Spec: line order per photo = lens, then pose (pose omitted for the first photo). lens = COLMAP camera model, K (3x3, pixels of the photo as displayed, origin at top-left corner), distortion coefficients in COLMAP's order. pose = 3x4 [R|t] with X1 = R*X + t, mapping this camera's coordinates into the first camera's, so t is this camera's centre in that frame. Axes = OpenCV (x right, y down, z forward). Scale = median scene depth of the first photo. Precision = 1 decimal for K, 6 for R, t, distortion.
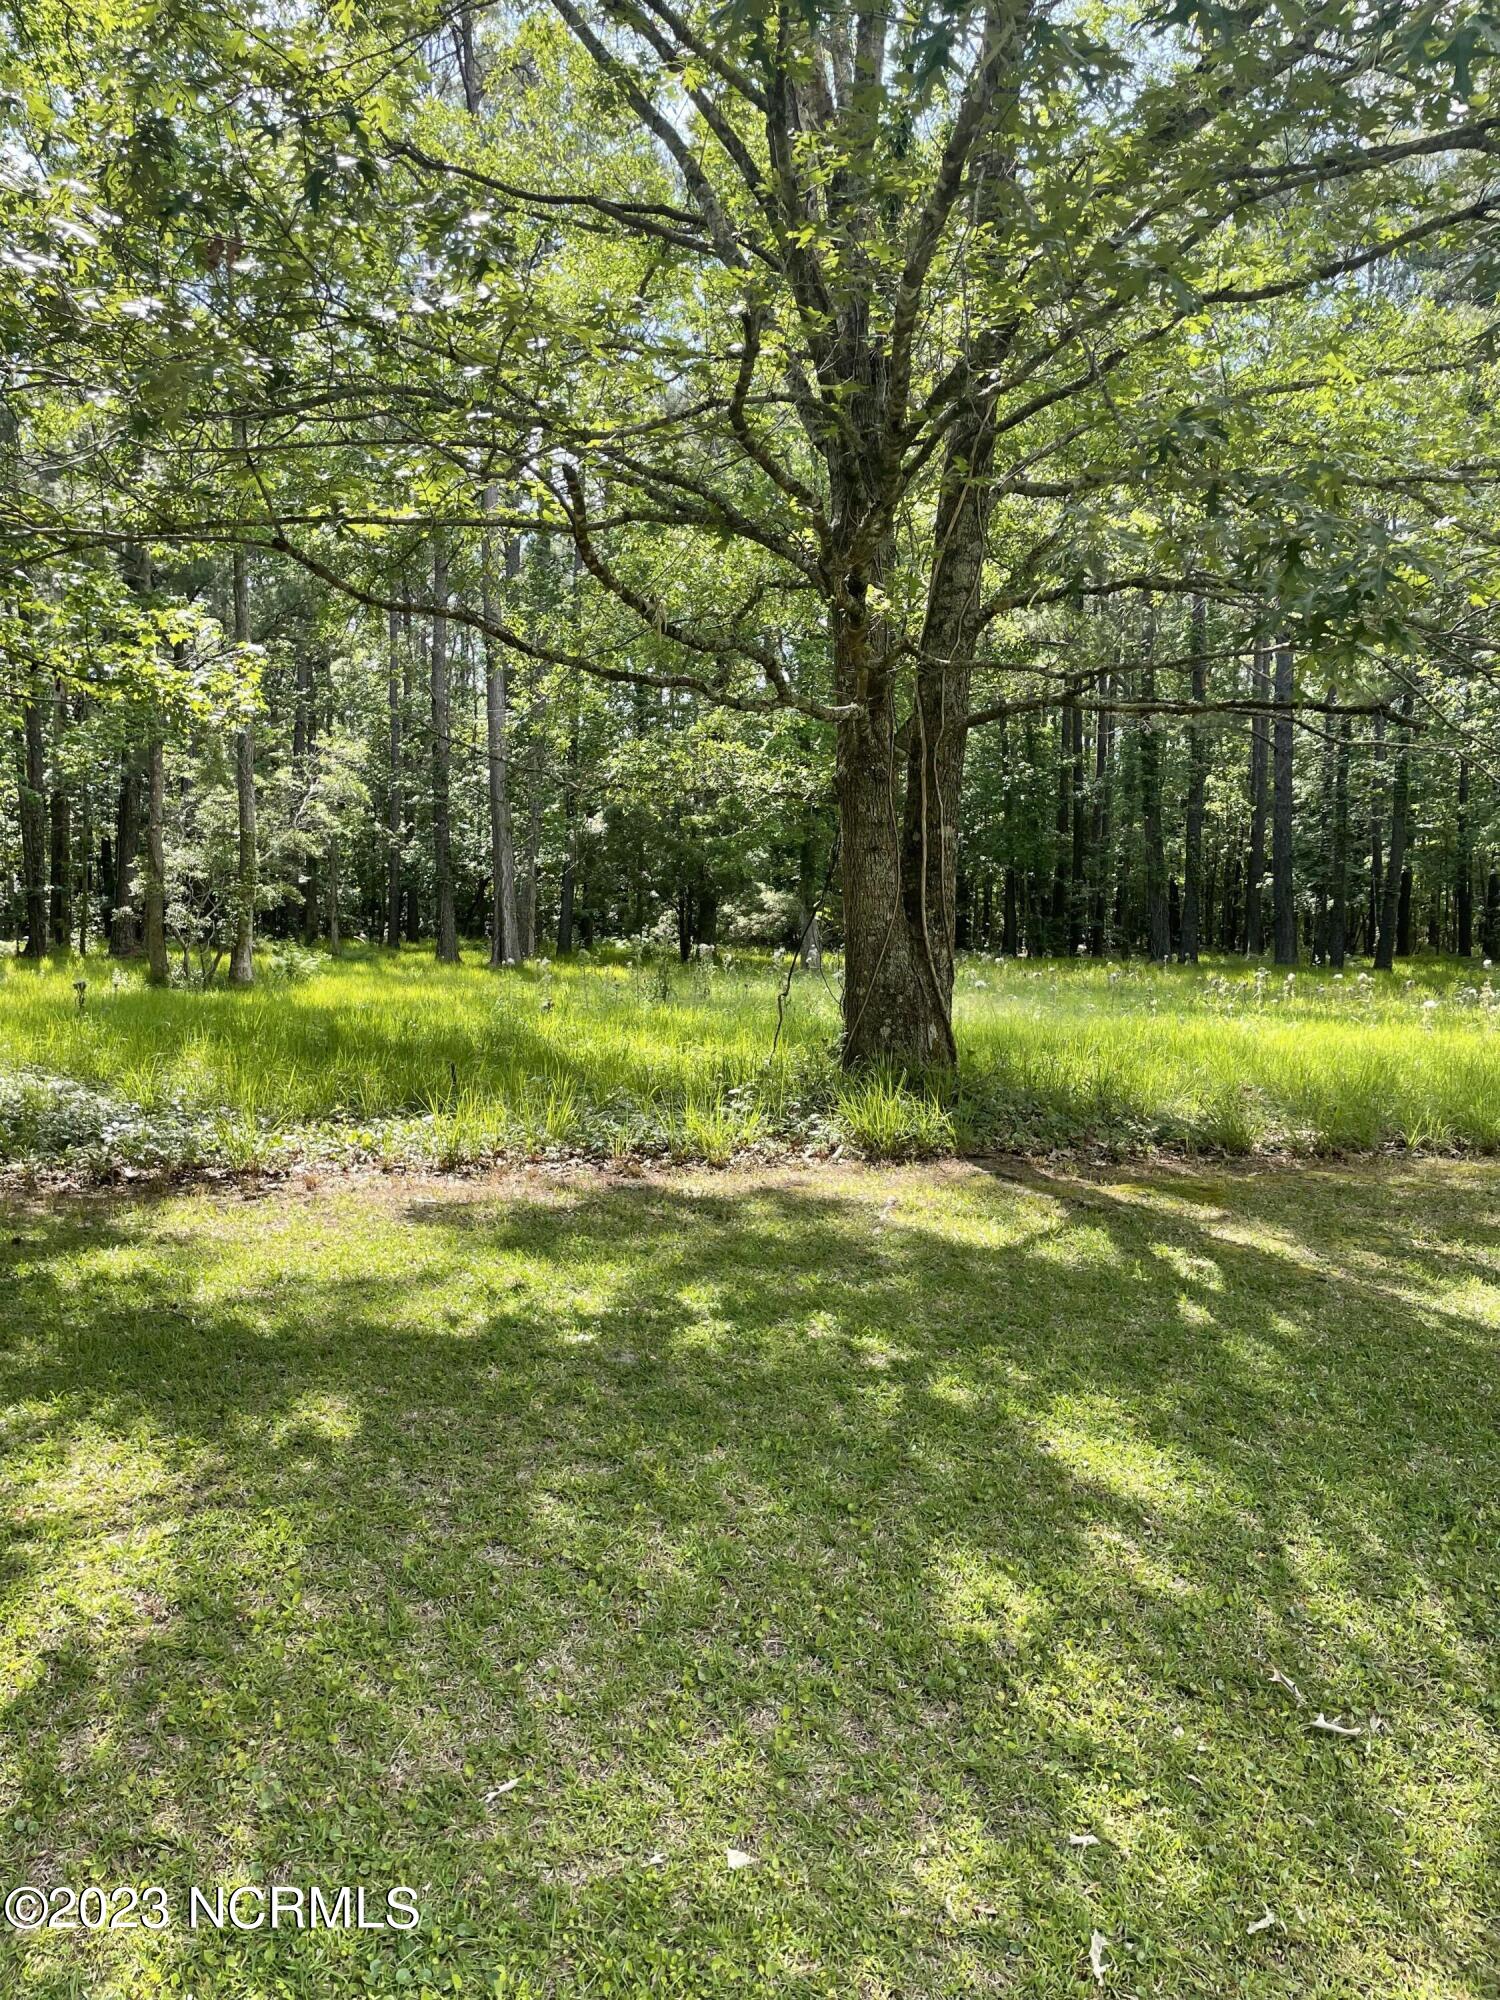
lens RADIAL K [[1496.0, 0, 626.4], [0, 1496.0, 996.7], [0, 0, 1]] dist [0.002415, 0.000422]
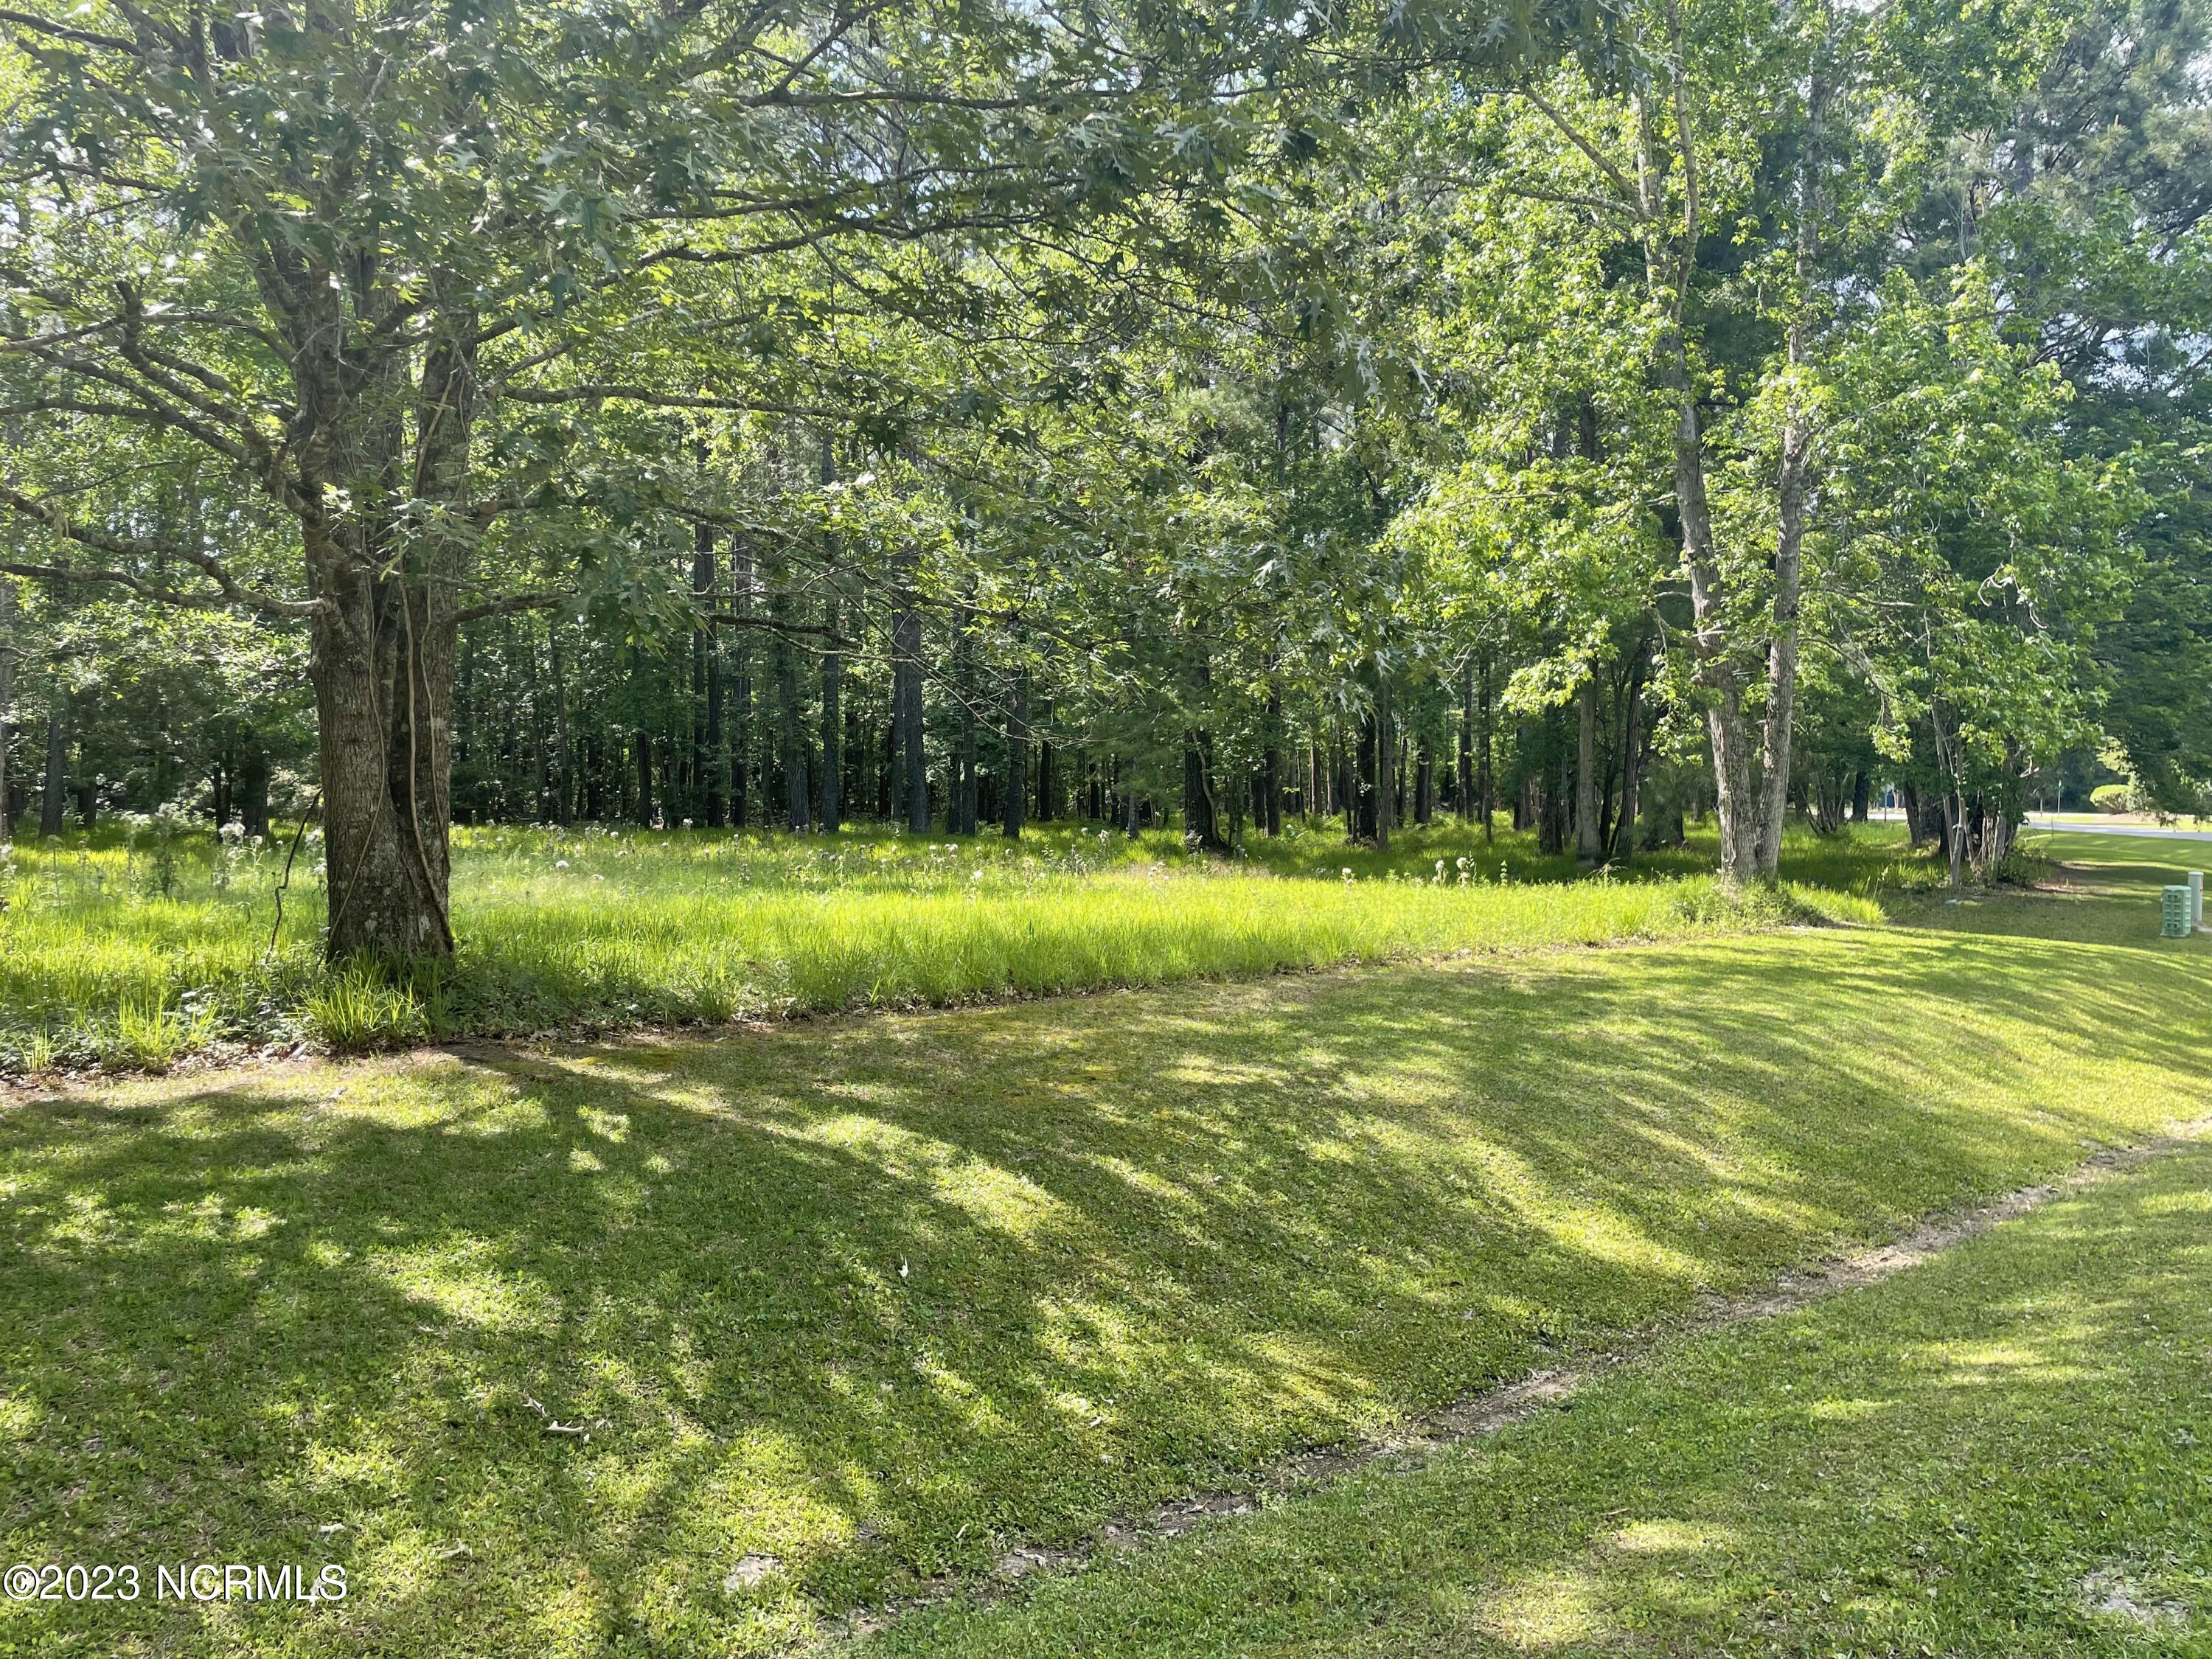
lens RADIAL K [[1693.7, 0, 1112.6], [0, 1693.7, 811.9], [0, 0, 1]] dist [0.068120, -0.105510]
pose [[0.879276, -0.006909, 0.476262, 0.075279], [0.022255, 0.999399, -0.026589, -0.011440], [-0.475792, 0.033978, 0.878901, -0.260768]]
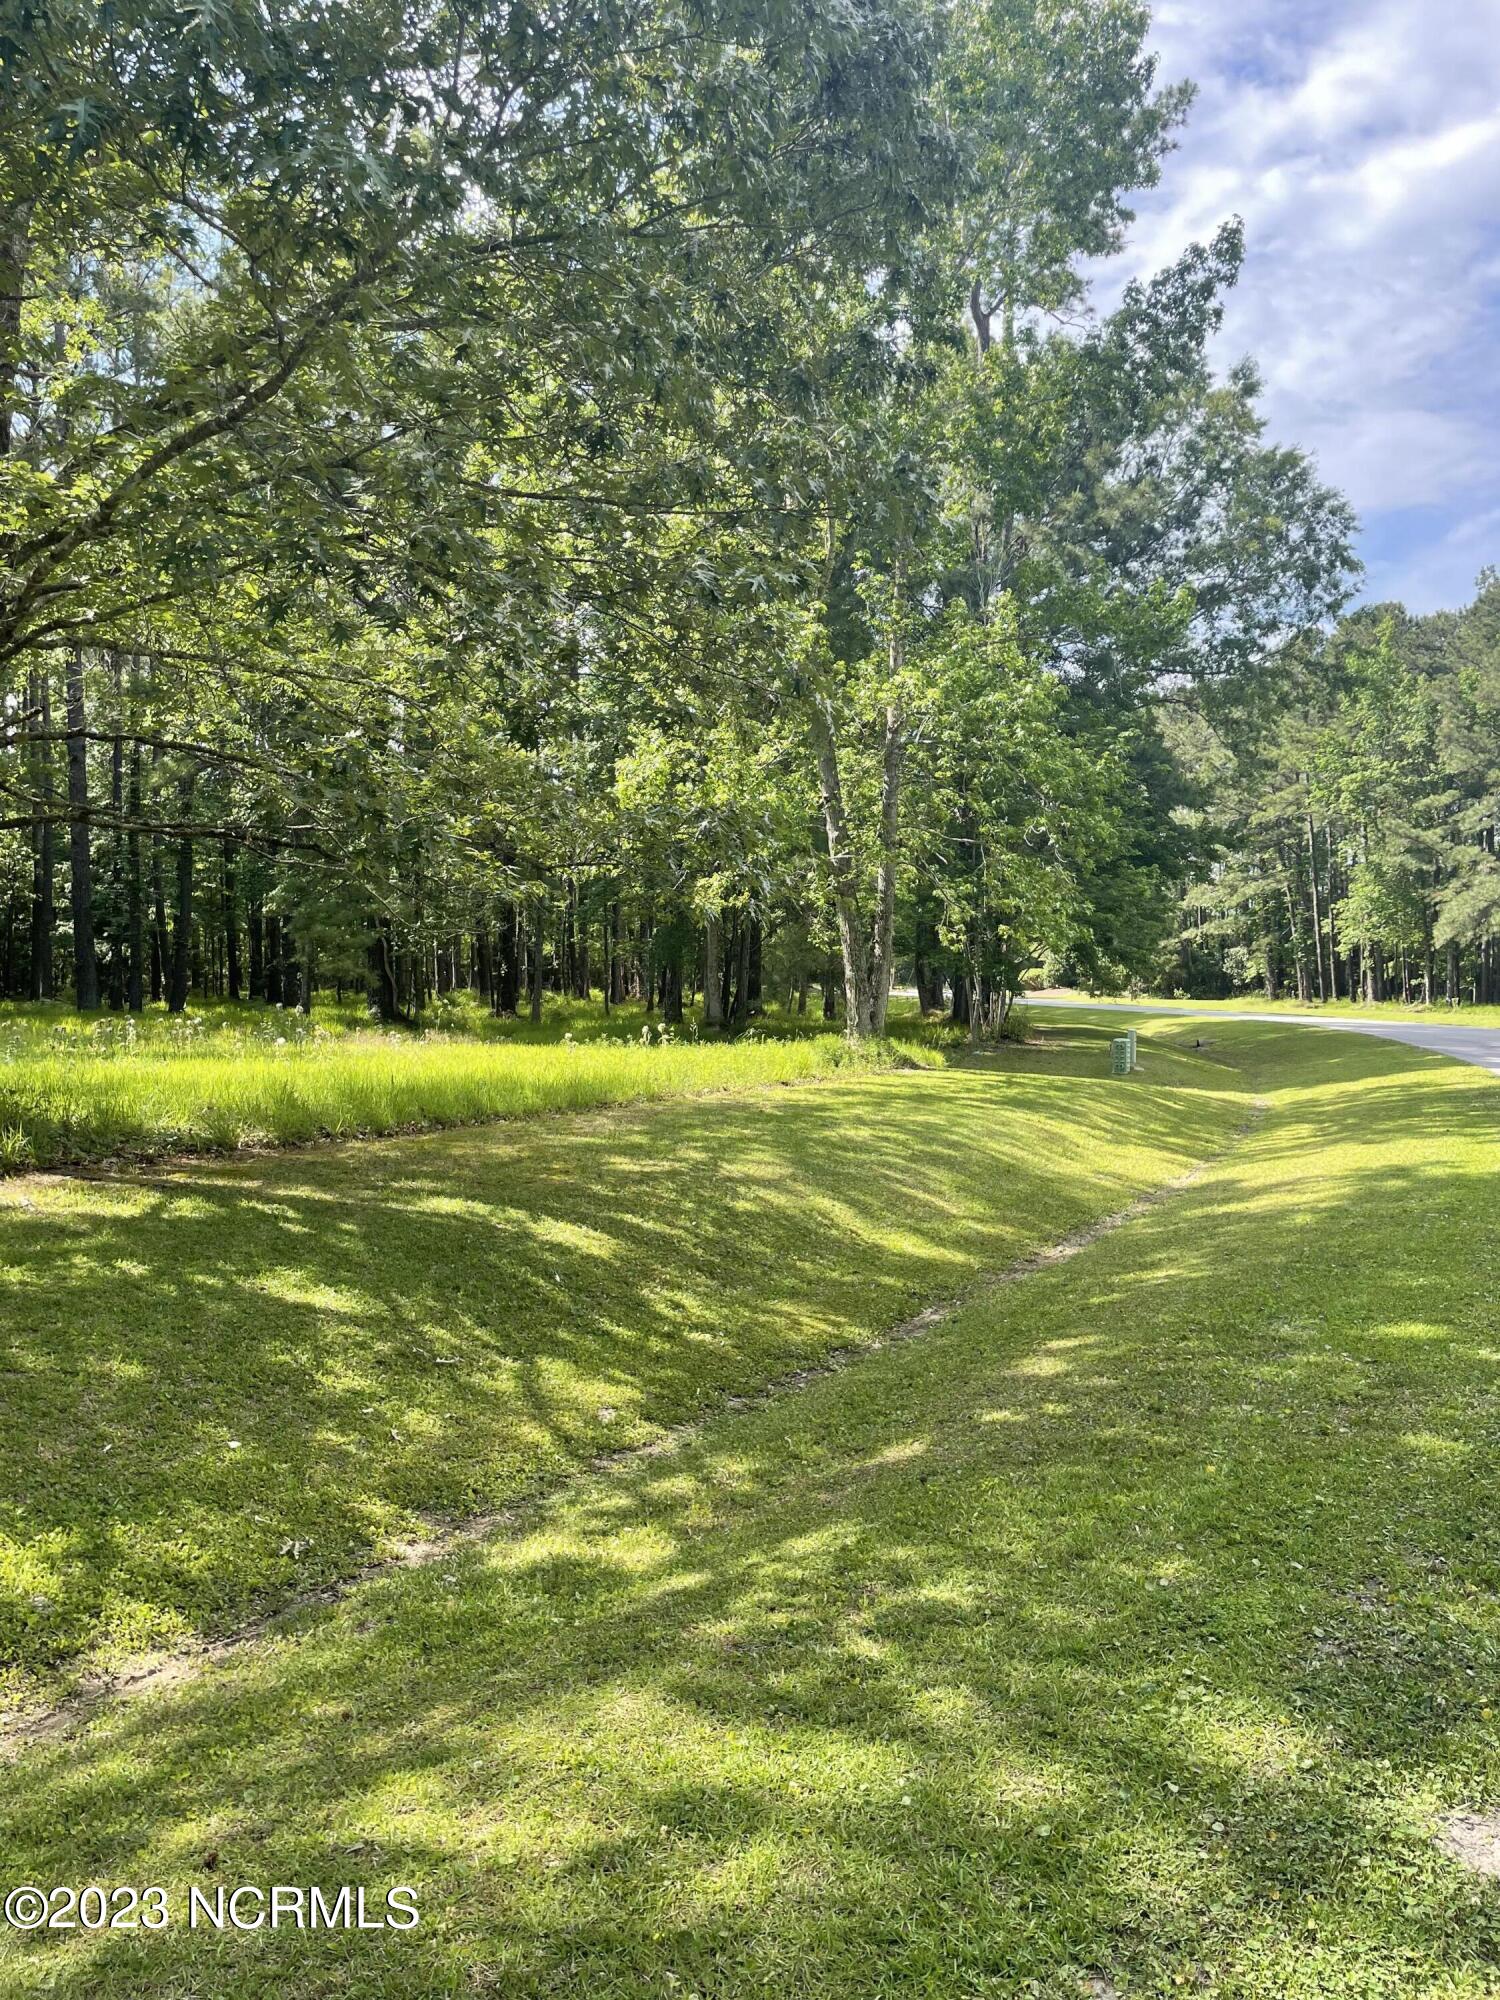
lens RADIAL K [[1531.3, 0, 750.0], [0, 1531.3, 1000.0], [0, 0, 1]] dist [0.068120, -0.105510]
pose [[0.658346, -0.013419, 0.752596, -0.388857], [0.032820, 0.999402, -0.010890, -0.006249], [-0.752000, 0.031870, 0.658392, -0.359763]]
